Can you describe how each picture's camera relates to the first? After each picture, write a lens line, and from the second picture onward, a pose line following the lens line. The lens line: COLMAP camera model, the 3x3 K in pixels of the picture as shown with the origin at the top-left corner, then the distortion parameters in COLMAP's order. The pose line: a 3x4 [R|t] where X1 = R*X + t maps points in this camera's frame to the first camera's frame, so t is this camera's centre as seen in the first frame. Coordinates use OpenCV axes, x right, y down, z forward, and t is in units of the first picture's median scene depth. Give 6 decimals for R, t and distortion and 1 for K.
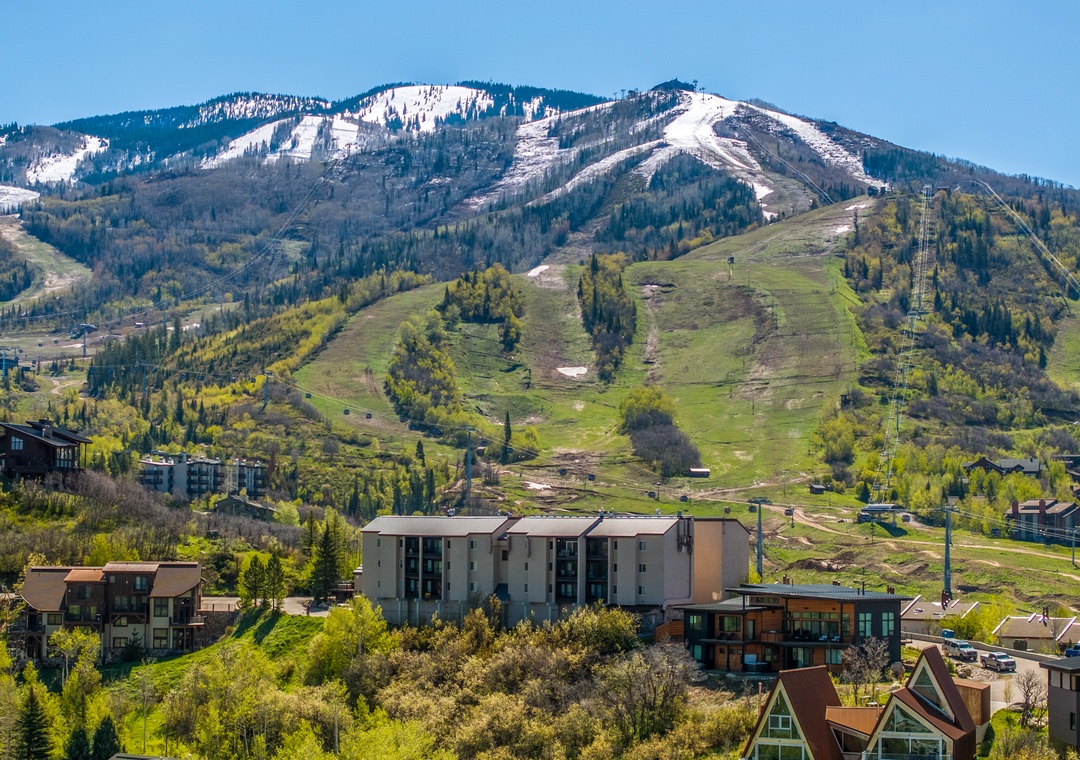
lens RADIAL K [[2133.2, 0, 540.0], [0, 2133.2, 538.0], [0, 0, 1]] dist [-0.108491, -0.131454]
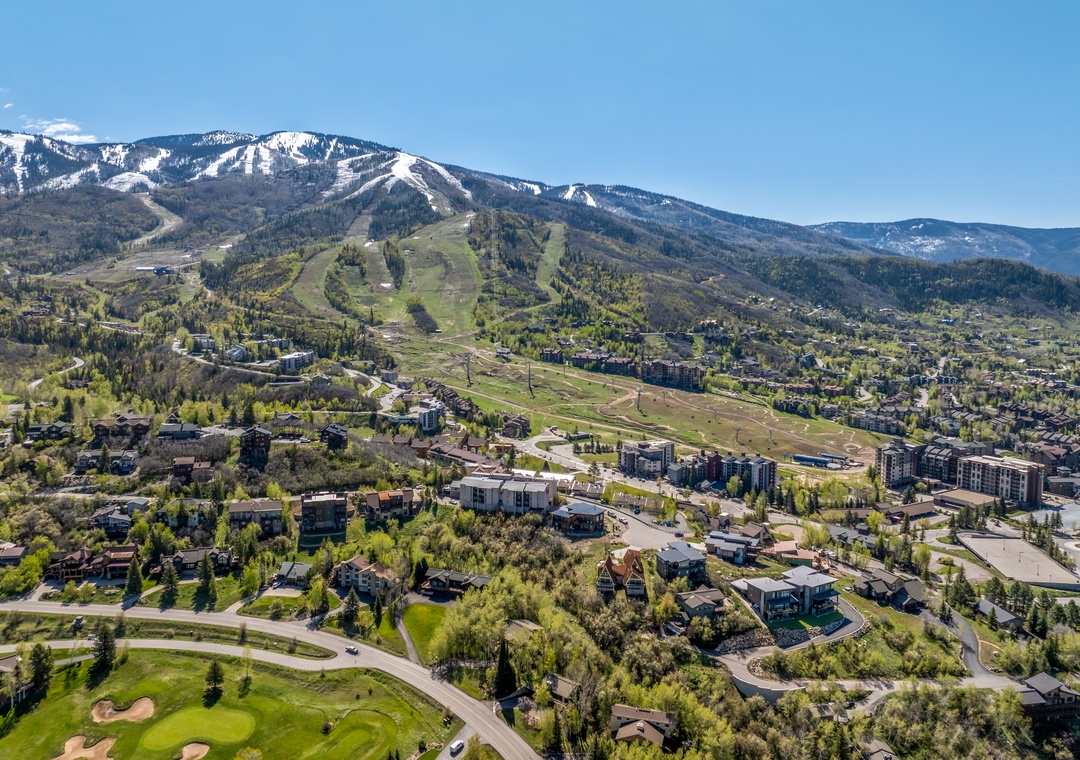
lens RADIAL K [[763.6, 0, 540.0], [0, 763.6, 380.0], [0, 0, 1]] dist [-0.086672, -0.000398]
pose [[0.955433, -0.041320, 0.292303, -0.085206], [-0.005294, 0.987599, 0.156909, -0.102402], [-0.295162, -0.151464, 0.943365, -0.085272]]
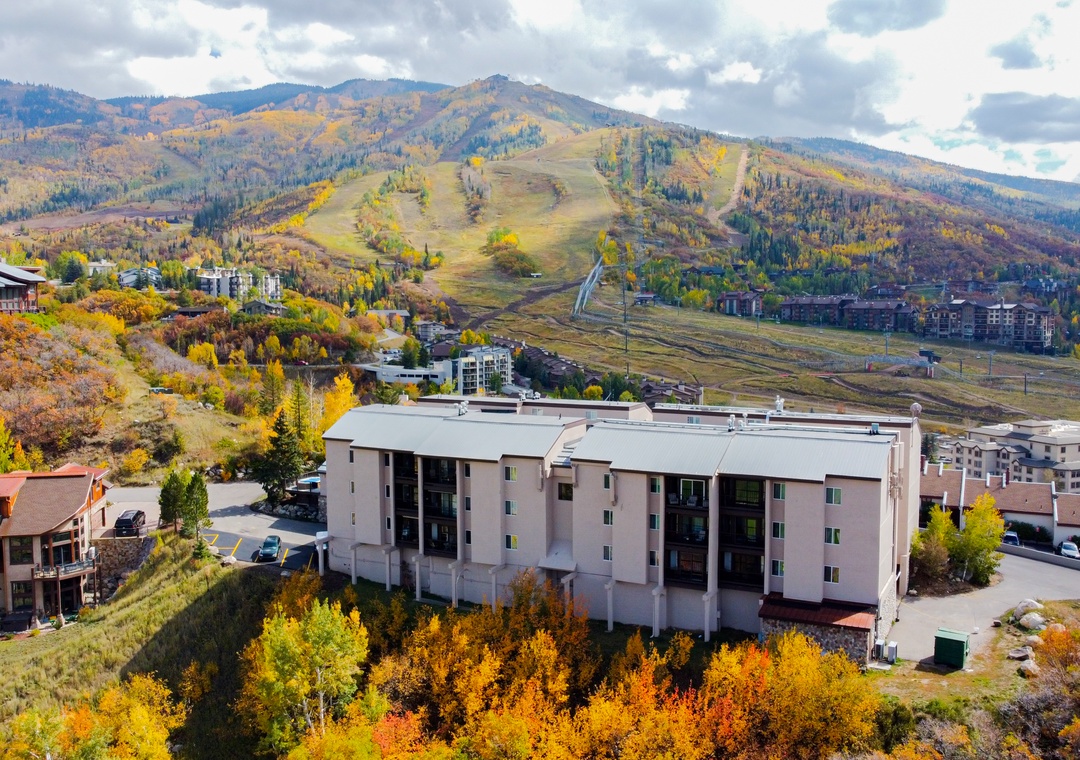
lens RADIAL K [[908.3, 0, 540.0], [0, 908.3, 380.0], [0, 0, 1]] dist [-0.022084, -0.003345]
pose [[0.992298, -0.024429, 0.121443, -0.012646], [0.013040, 0.995515, 0.093702, -0.011159], [-0.123187, -0.091397, 0.988166, 0.176675]]
